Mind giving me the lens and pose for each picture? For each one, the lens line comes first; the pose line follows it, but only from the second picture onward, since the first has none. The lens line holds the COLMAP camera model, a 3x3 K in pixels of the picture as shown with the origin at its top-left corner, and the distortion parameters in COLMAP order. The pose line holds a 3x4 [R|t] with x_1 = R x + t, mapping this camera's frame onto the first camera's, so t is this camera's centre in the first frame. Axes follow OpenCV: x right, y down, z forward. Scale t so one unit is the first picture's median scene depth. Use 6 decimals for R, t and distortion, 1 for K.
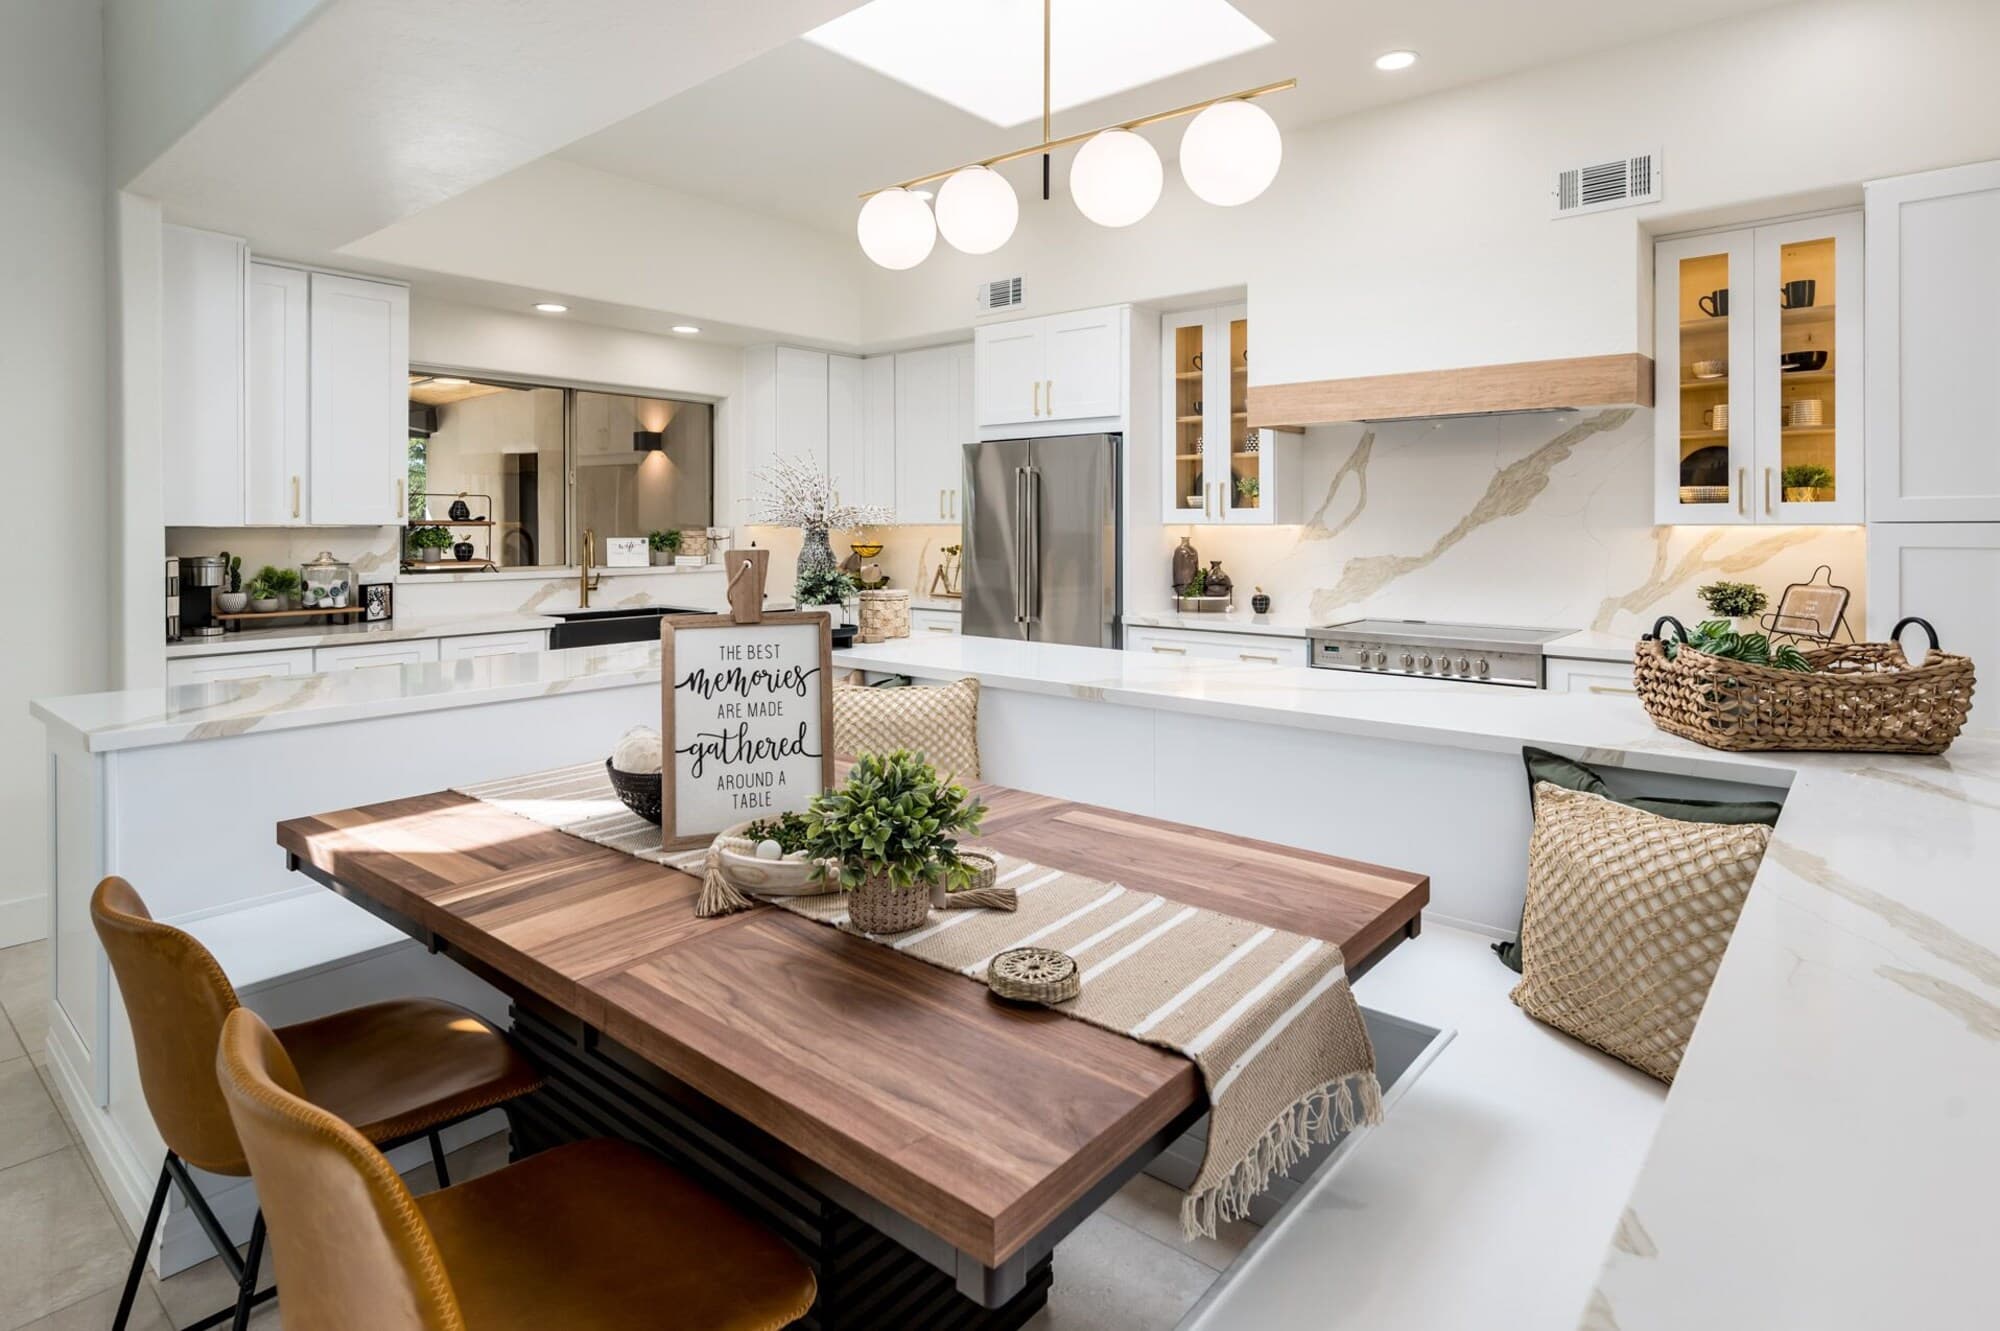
lens RADIAL K [[1075.6, 0, 1051.2], [0, 1075.6, 538.3], [0, 0, 1]] dist [0.002698, 0.000091]
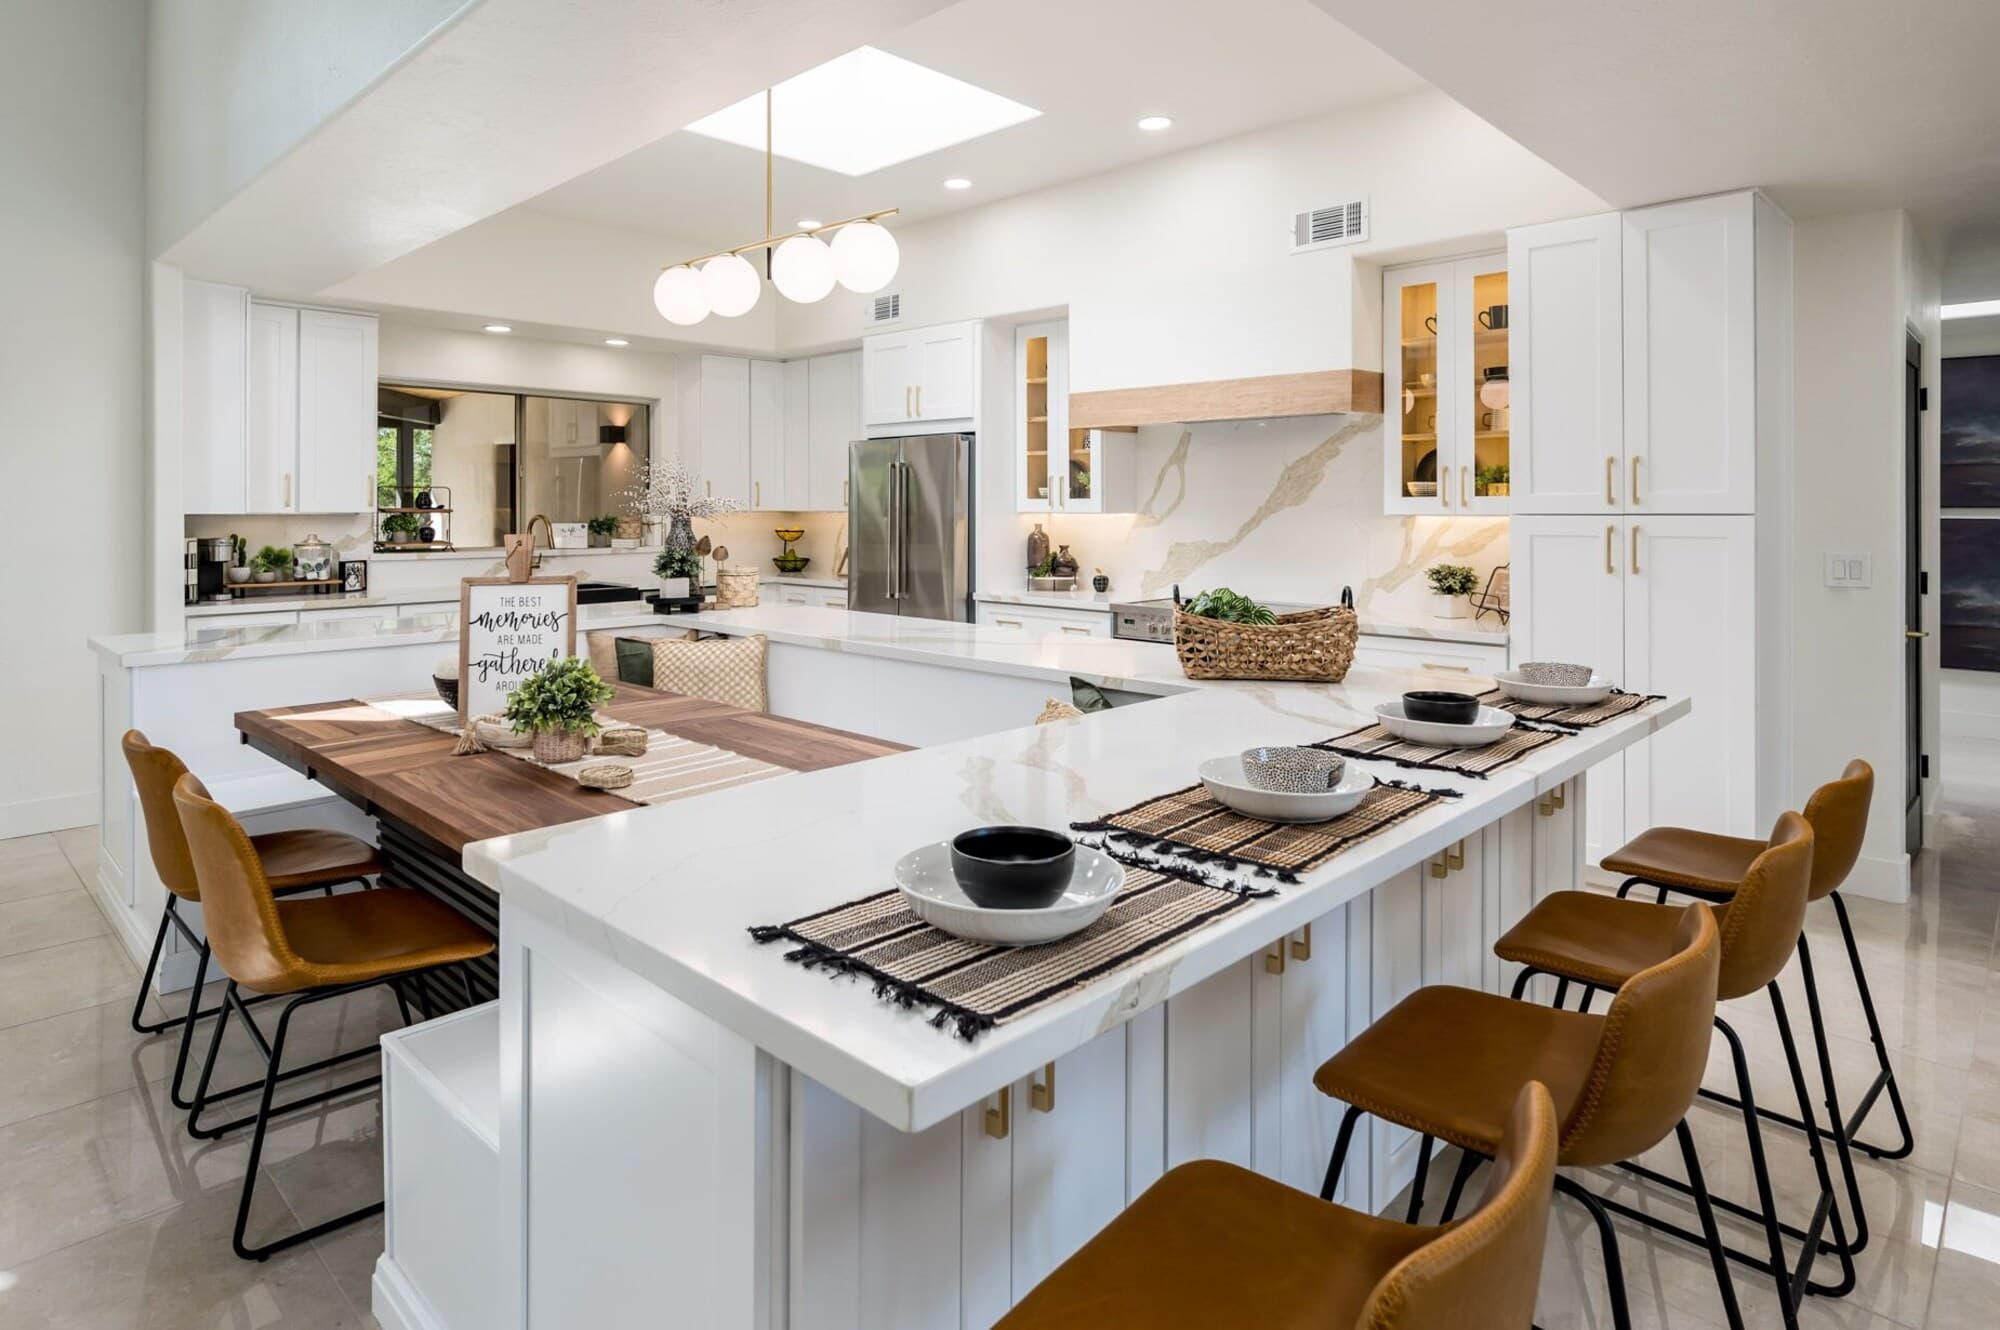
lens RADIAL K [[1136.7, 0, 993.9], [0, 1136.7, 521.3], [0, 0, 1]] dist [0.000310, -0.000317]
pose [[0.995928, 0.002407, -0.090123, 0.220086], [-0.002473, 0.999997, -0.000613, -0.003525], [0.090121, 0.000834, 0.995930, -0.223974]]
